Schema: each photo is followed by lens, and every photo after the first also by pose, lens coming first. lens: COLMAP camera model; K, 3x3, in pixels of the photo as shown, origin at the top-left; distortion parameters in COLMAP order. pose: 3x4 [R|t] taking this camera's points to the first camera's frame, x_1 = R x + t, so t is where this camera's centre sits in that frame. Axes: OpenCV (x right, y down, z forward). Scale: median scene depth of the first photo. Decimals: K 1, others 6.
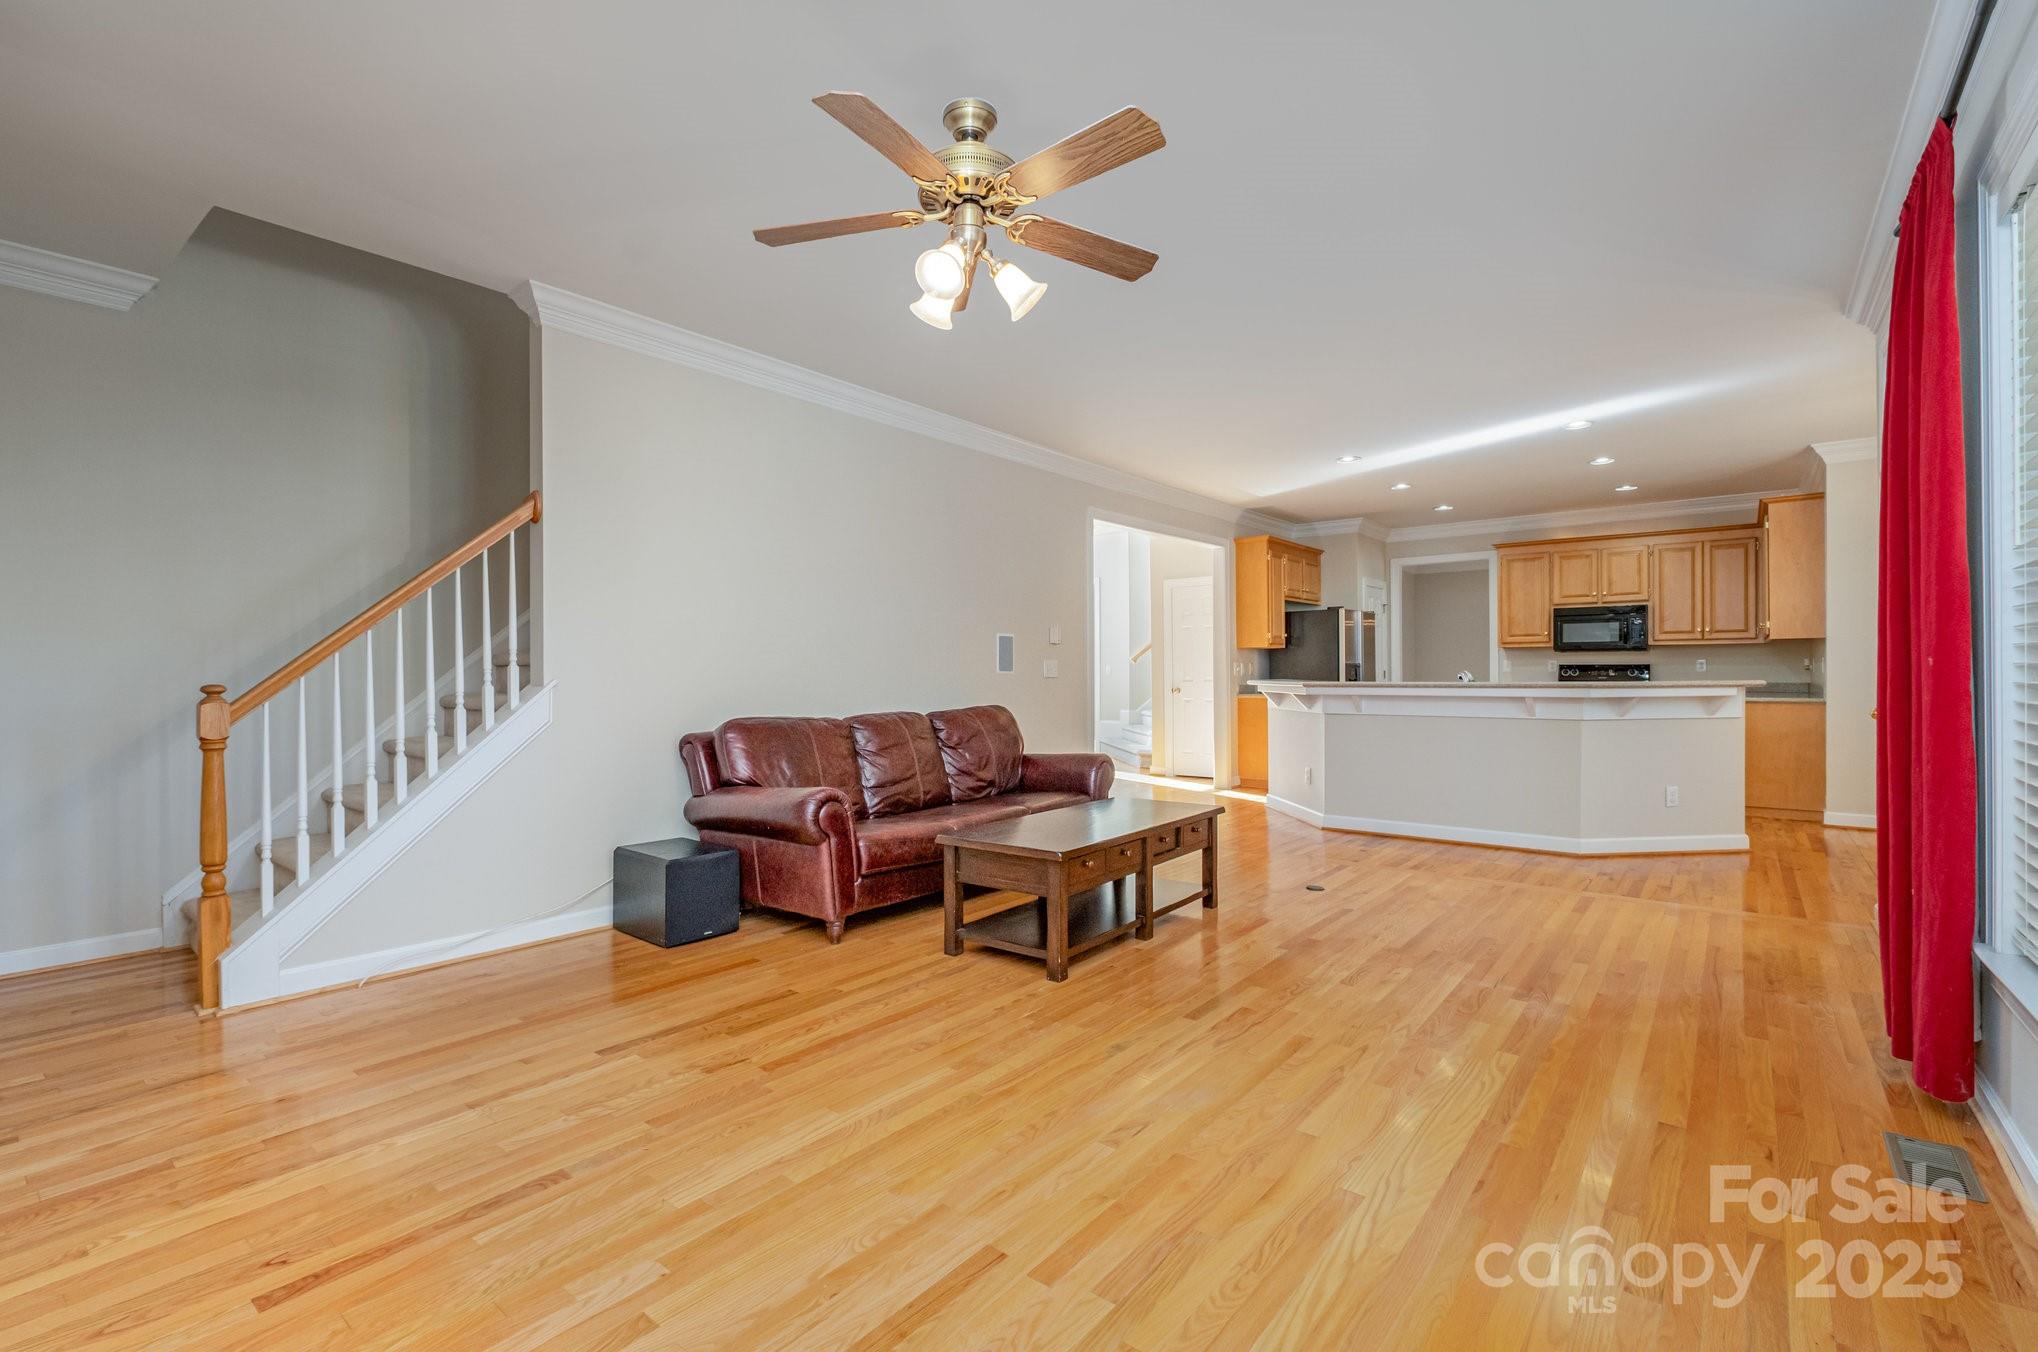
lens RADIAL K [[907.6, 0, 997.7], [0, 907.6, 673.9], [0, 0, 1]] dist [-0.003914, -0.001352]
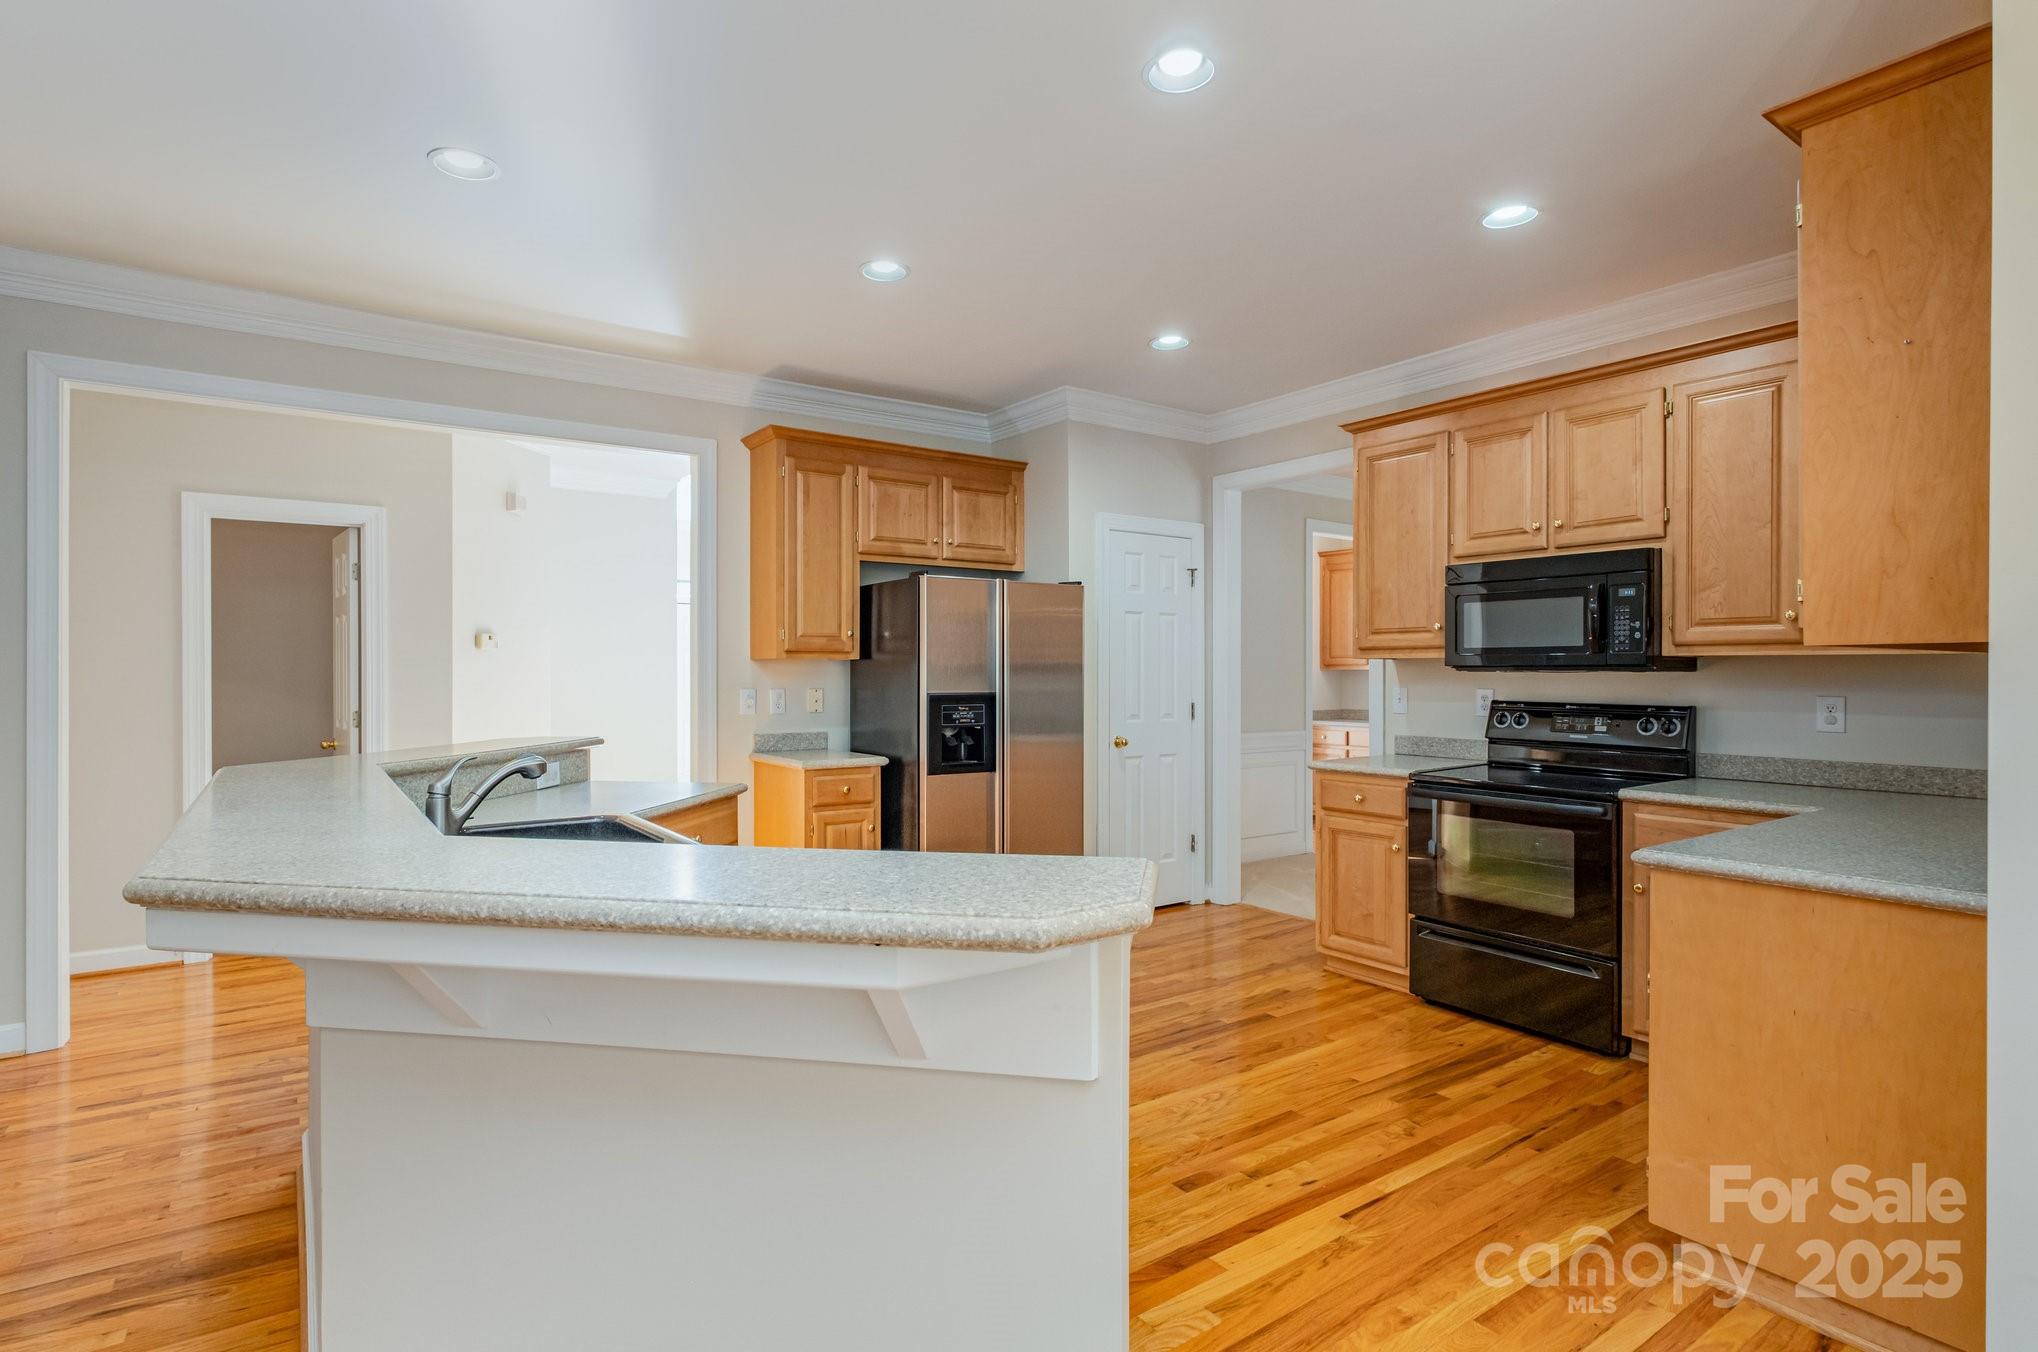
lens RADIAL K [[1009.5, 0, 987.1], [0, 1009.5, 674.1], [0, 0, 1]] dist [0.021814, 0.000292]
pose [[0.959611, 0.008228, -0.281211, 0.541525], [-0.006859, 0.999959, 0.005852, -0.024361], [0.281248, -0.003687, 0.959628, 0.499738]]
